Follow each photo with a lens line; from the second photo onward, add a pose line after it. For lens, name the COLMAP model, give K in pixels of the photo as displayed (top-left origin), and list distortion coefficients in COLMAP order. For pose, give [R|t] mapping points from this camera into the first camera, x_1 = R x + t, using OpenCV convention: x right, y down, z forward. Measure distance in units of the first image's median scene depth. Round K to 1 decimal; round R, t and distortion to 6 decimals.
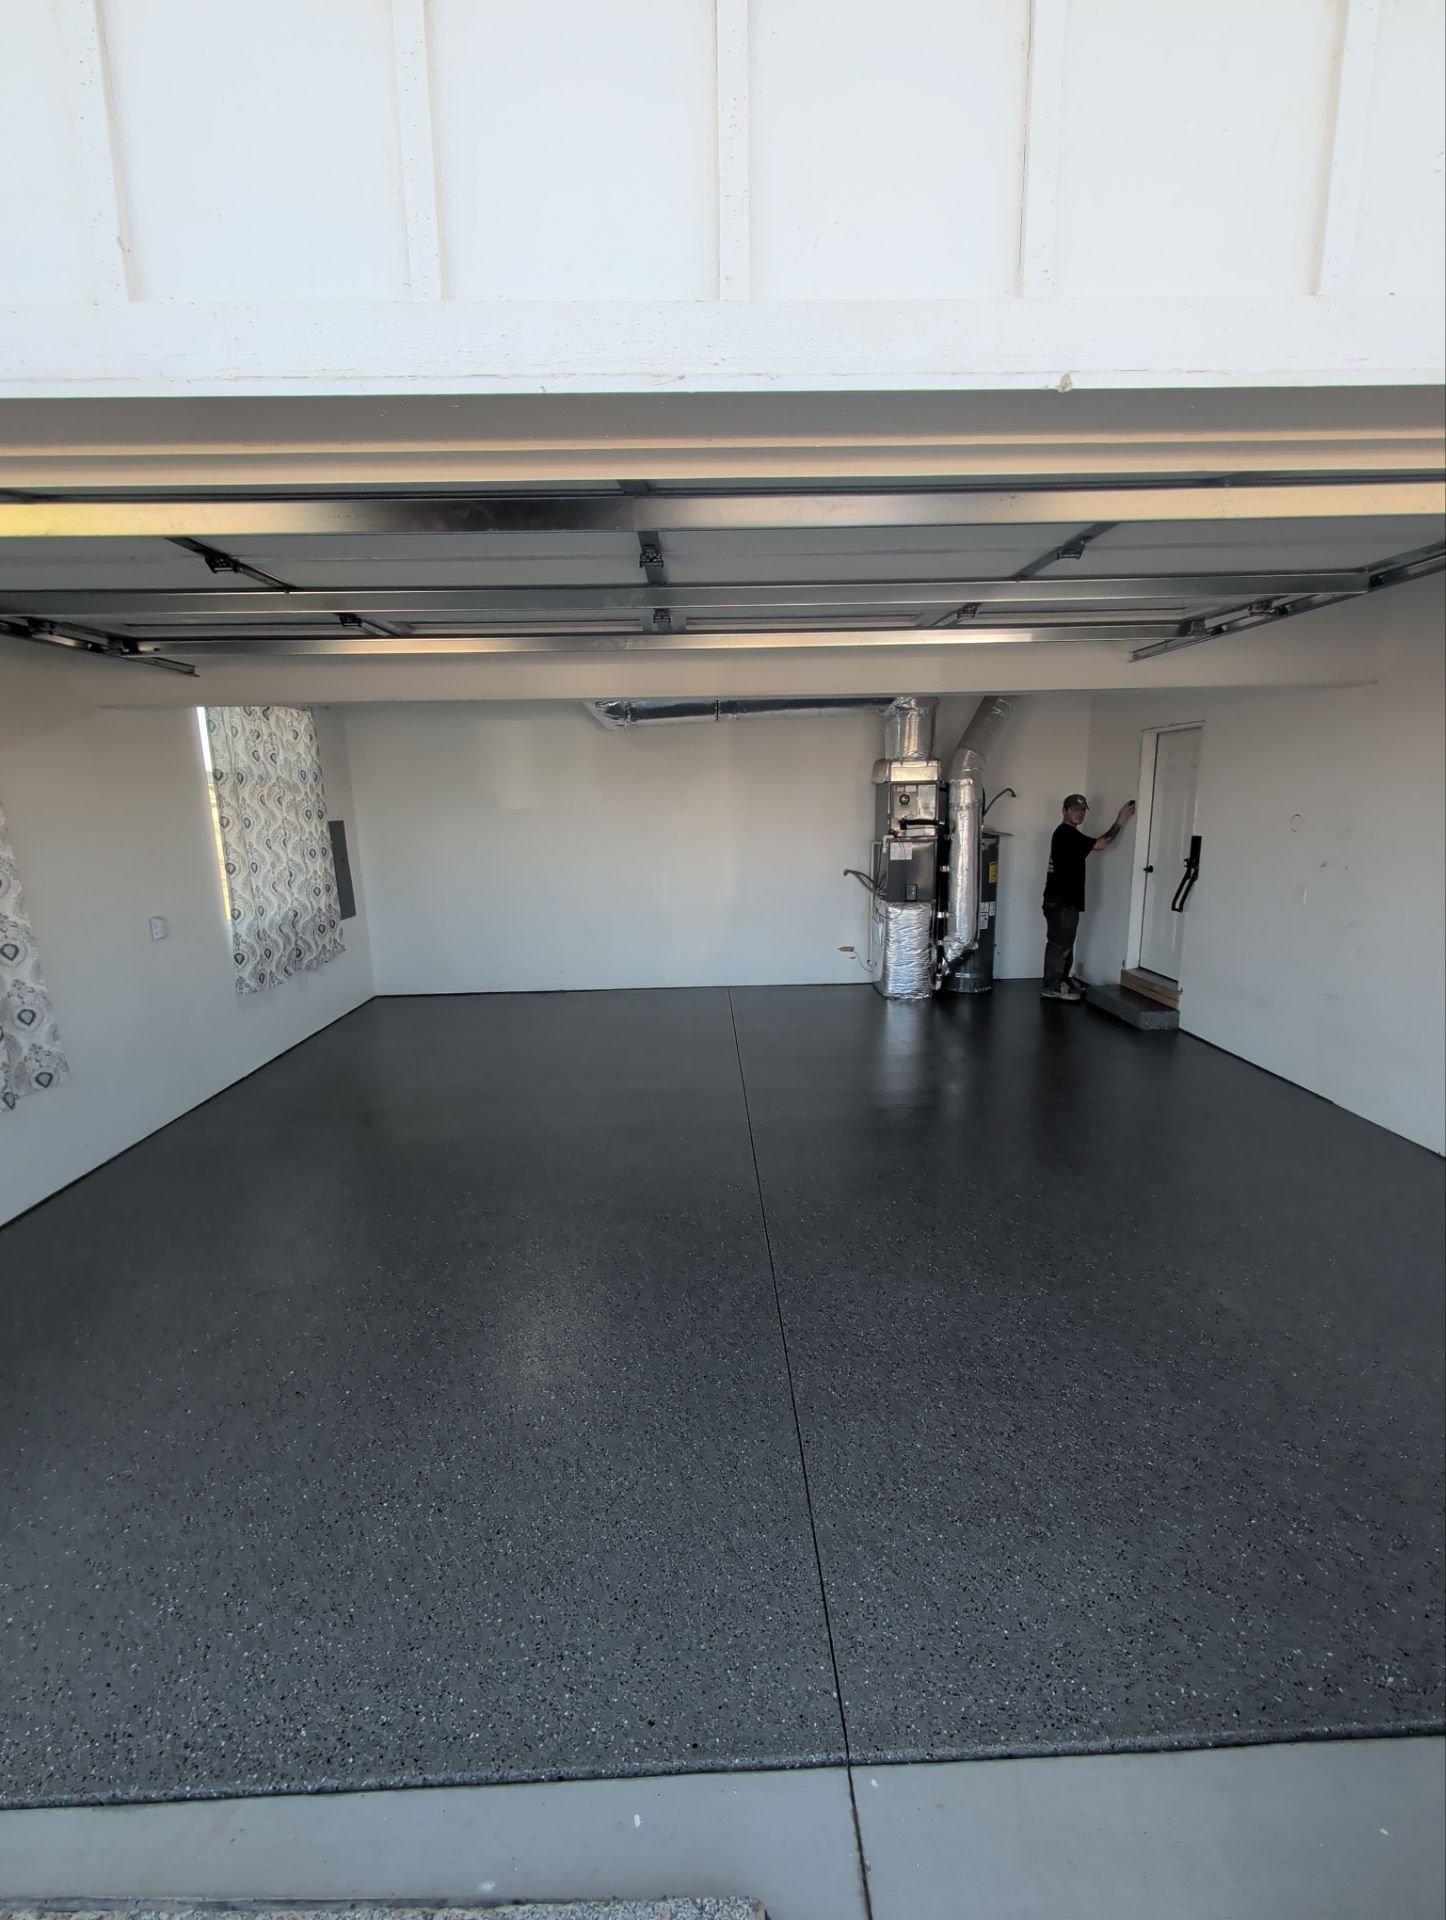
lens RADIAL K [[841.1, 0, 723.0], [0, 841.1, 960.0], [0, 0, 1]] dist [0.001303, -0.000033]
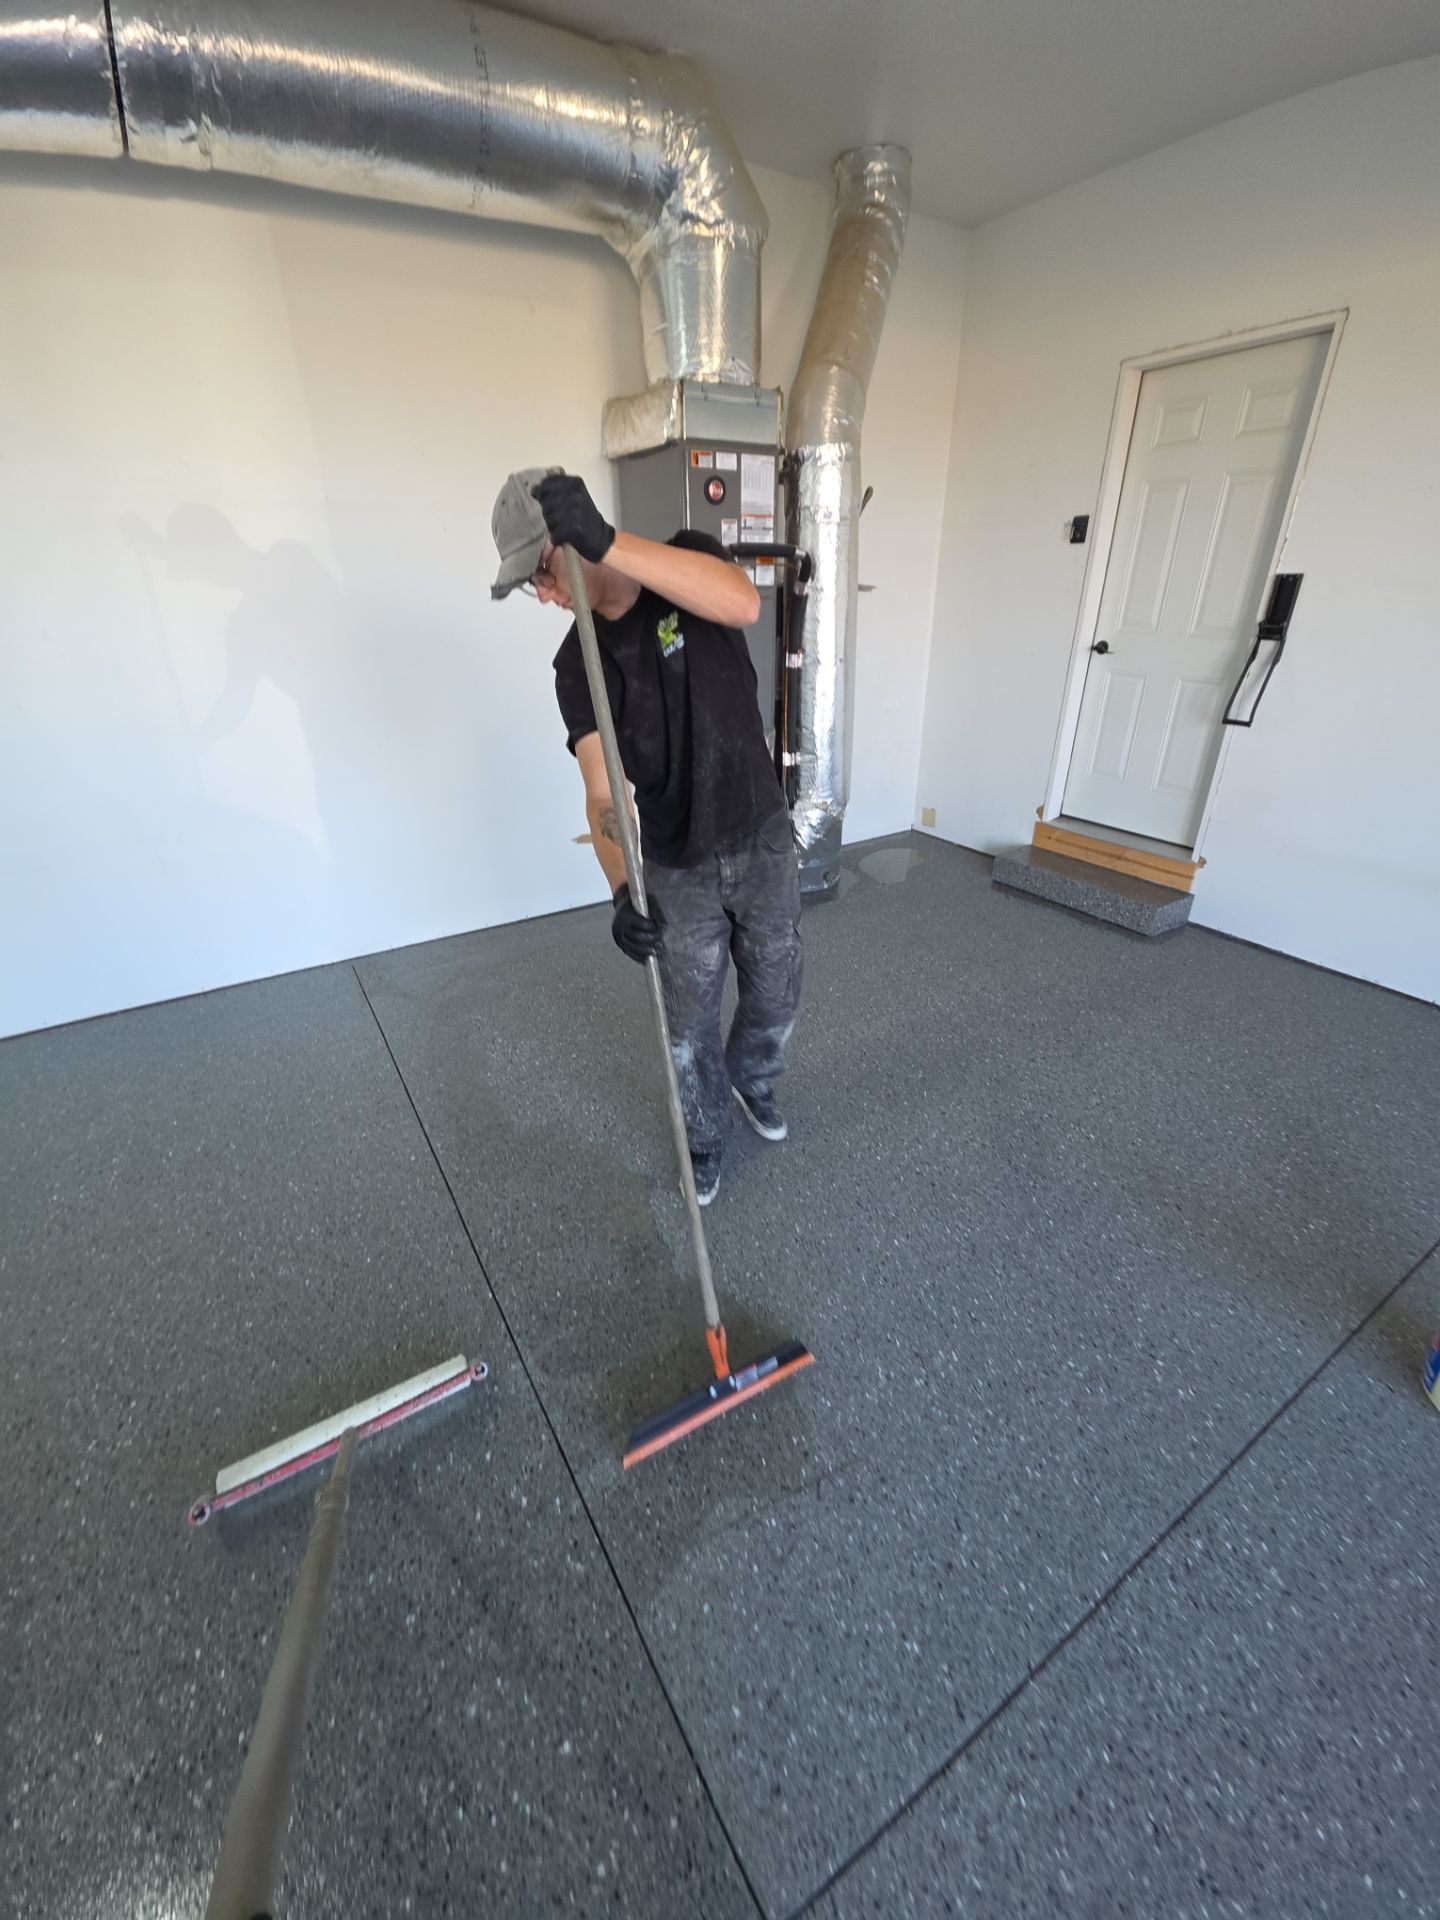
lens RADIAL K [[768.3, 0, 722.3], [0, 768.3, 964.1], [0, 0, 1]] dist [0.016466, -0.008810]
pose [[0.857765, -0.219739, 0.464709, -0.016423], [0.092505, 0.955254, 0.280948, -0.070577], [-0.505651, -0.197999, 0.839710, 0.618464]]
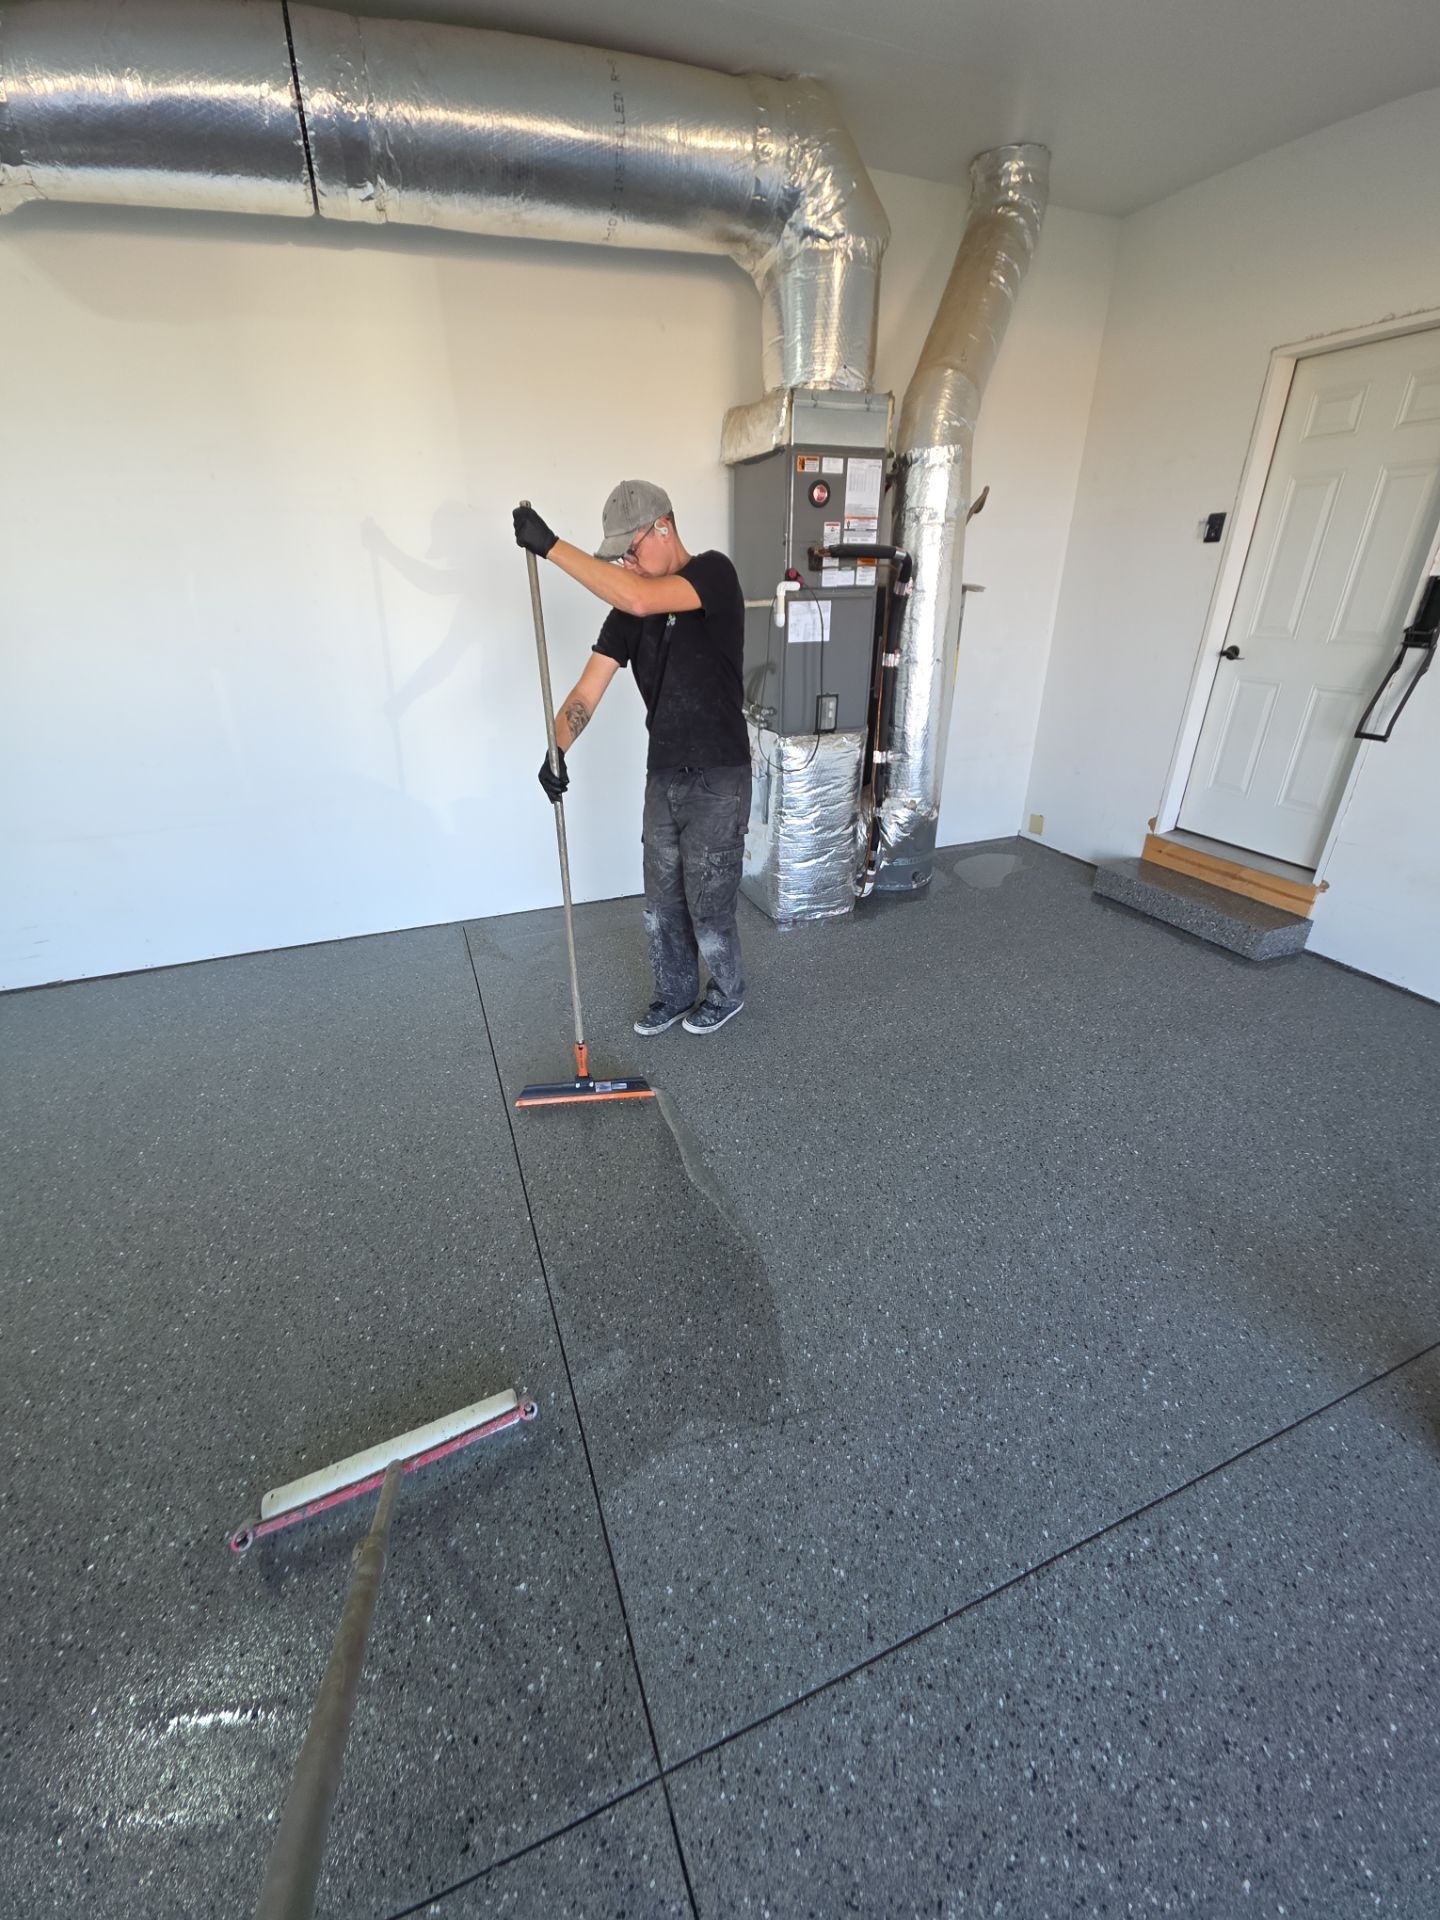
lens RADIAL K [[769.2, 0, 725.6], [0, 769.2, 965.9], [0, 0, 1]] dist [0.016328, -0.009188]
pose [[0.935830, -0.146085, 0.320751, 0.002596], [0.056088, 0.960187, 0.273669, -0.066221], [-0.347959, -0.238117, 0.906766, 0.586174]]
